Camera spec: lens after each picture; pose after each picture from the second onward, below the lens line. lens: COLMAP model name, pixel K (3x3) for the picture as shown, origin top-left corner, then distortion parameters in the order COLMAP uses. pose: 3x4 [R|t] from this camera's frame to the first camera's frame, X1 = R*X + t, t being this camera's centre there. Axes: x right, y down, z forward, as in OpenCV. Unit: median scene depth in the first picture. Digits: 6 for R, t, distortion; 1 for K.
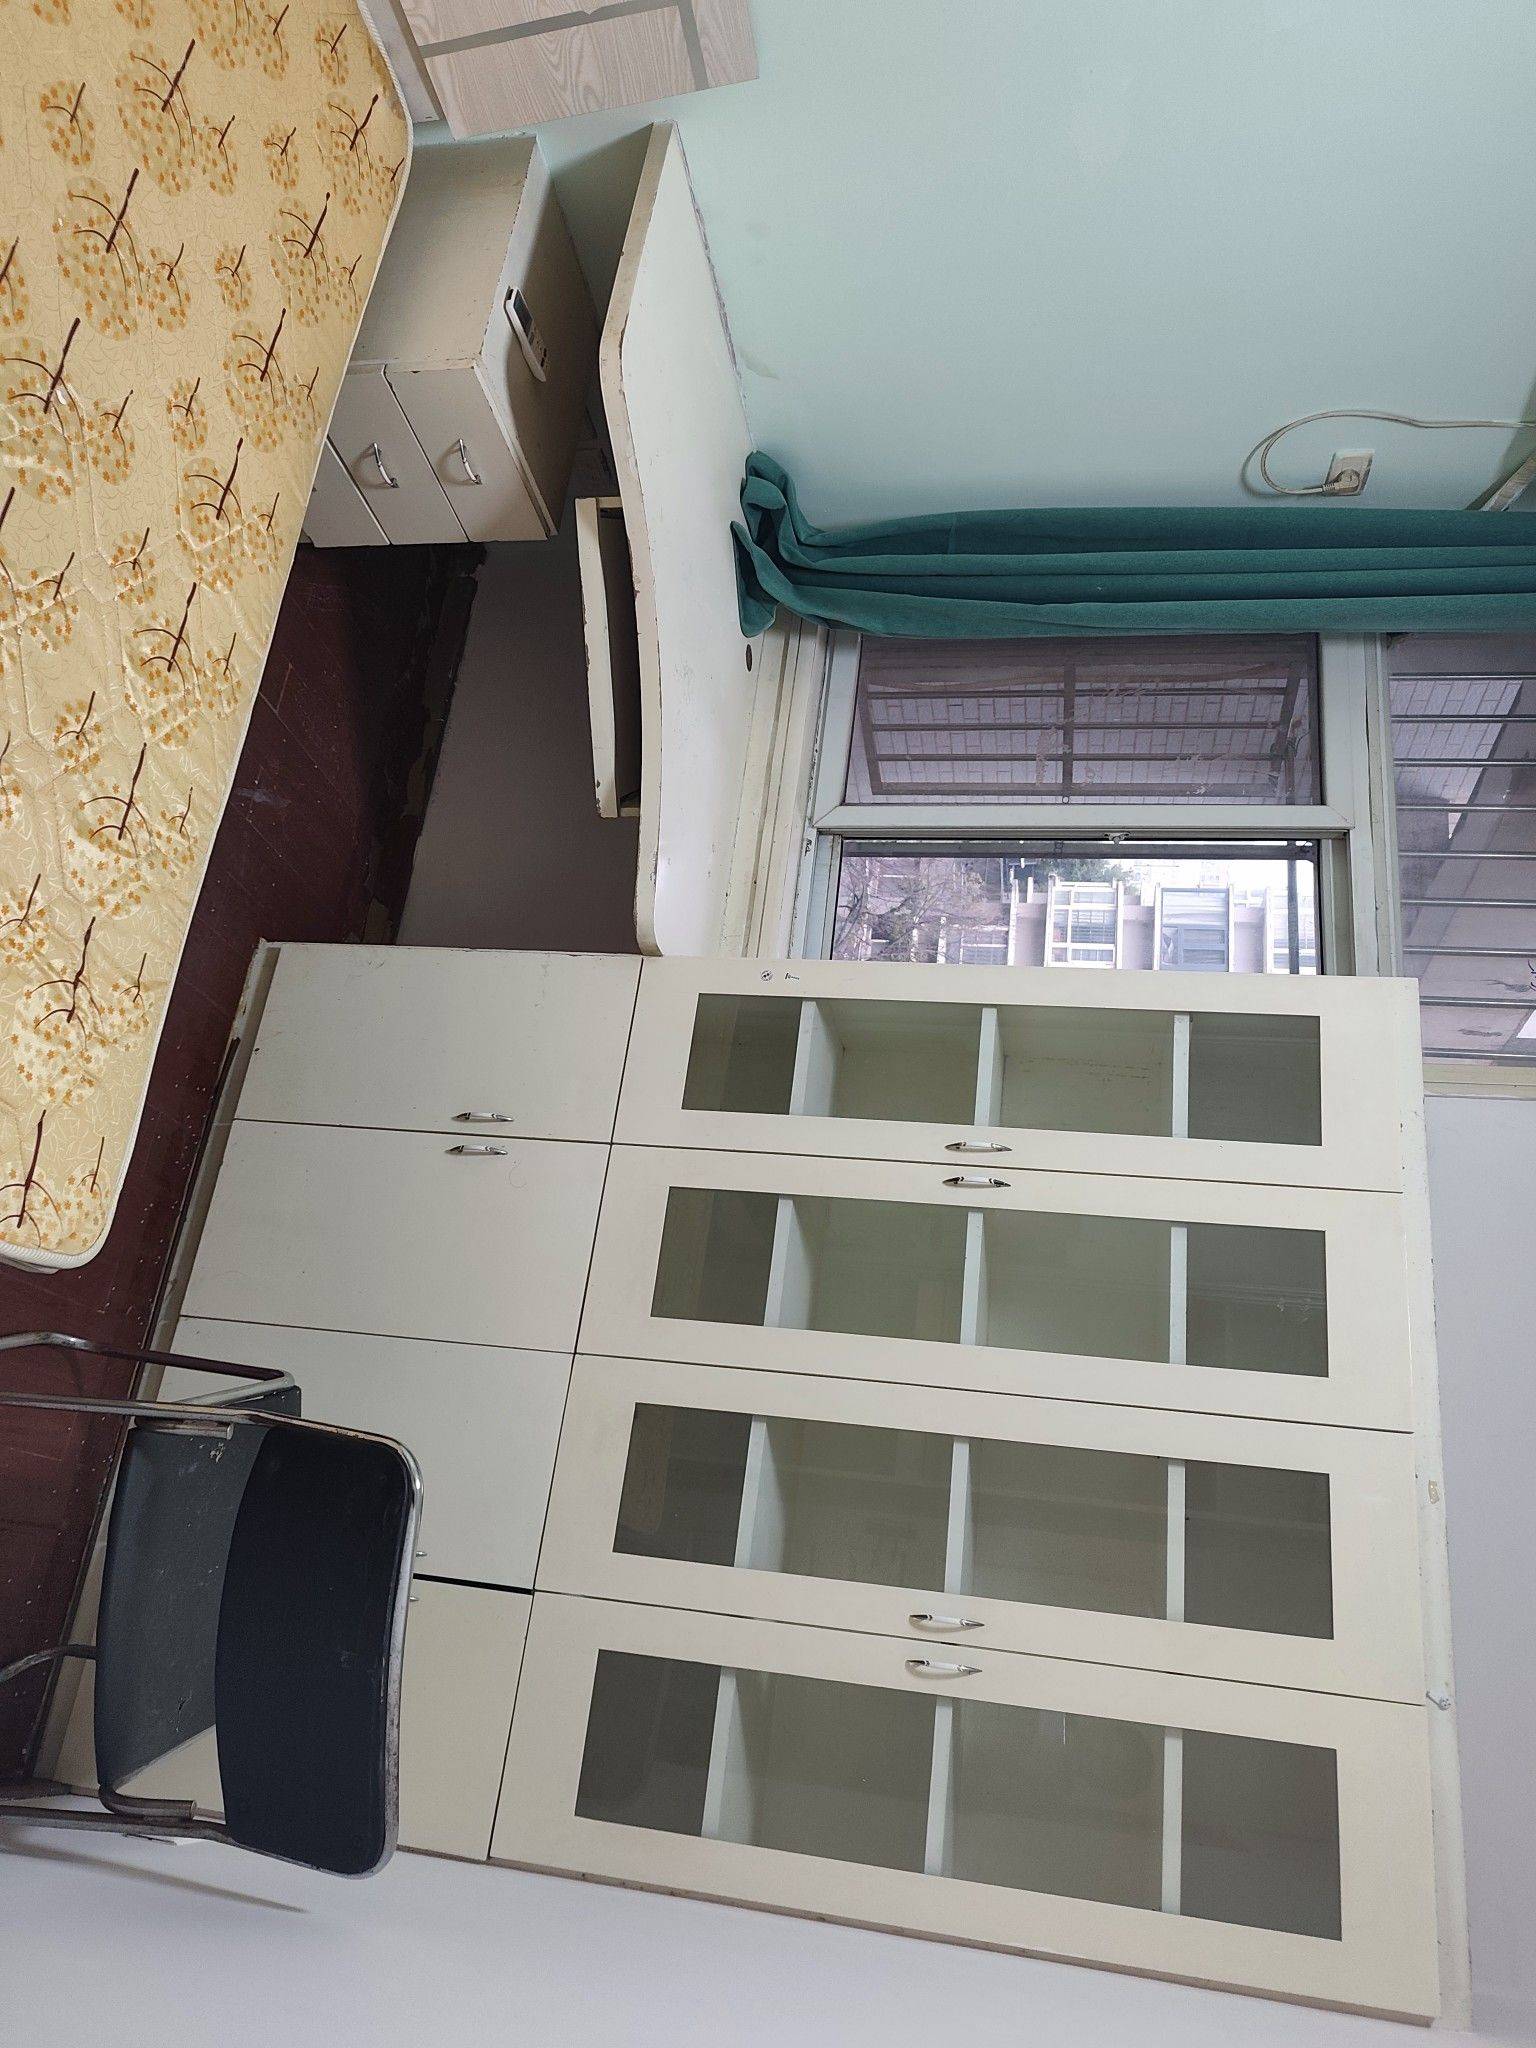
lens RADIAL K [[1466.6, 0, 769.4], [0, 1466.6, 1064.5], [0, 0, 1]] dist [0.038694, -0.047104]
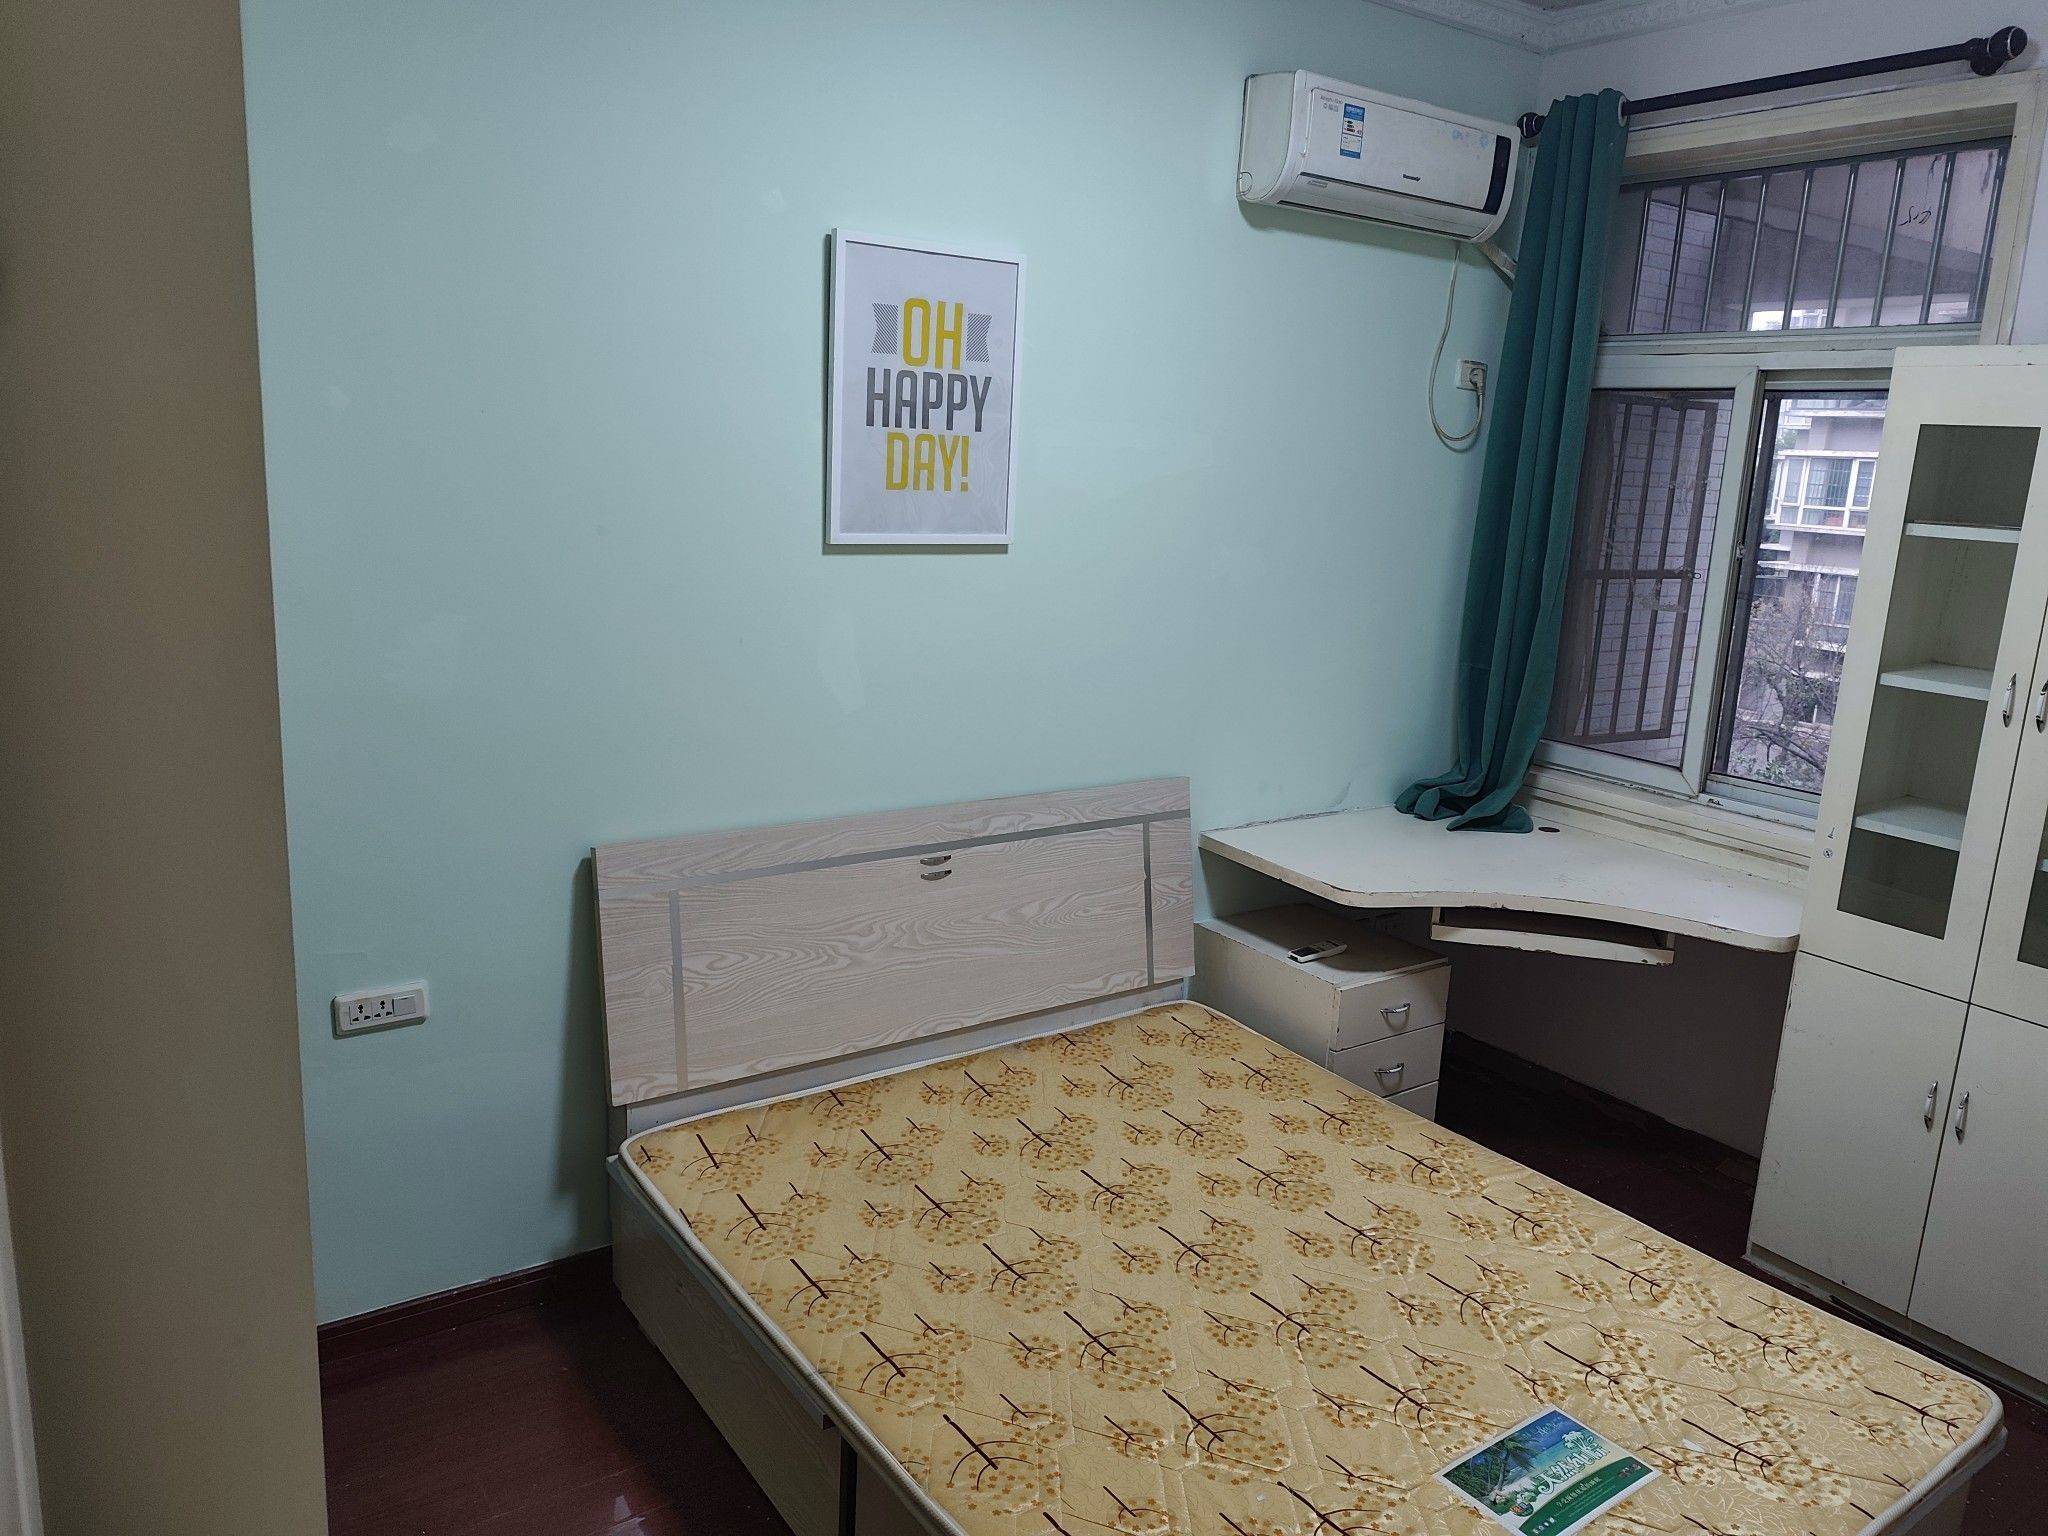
lens RADIAL K [[1474.5, 0, 1048.8], [0, 1474.5, 765.7], [0, 0, 1]] dist [0.023464, -0.026193]
pose [[0.121212, -0.992476, -0.017301, 0.011780], [0.842802, 0.112109, -0.526418, 0.030509], [0.524397, 0.049227, 0.850050, -0.357270]]
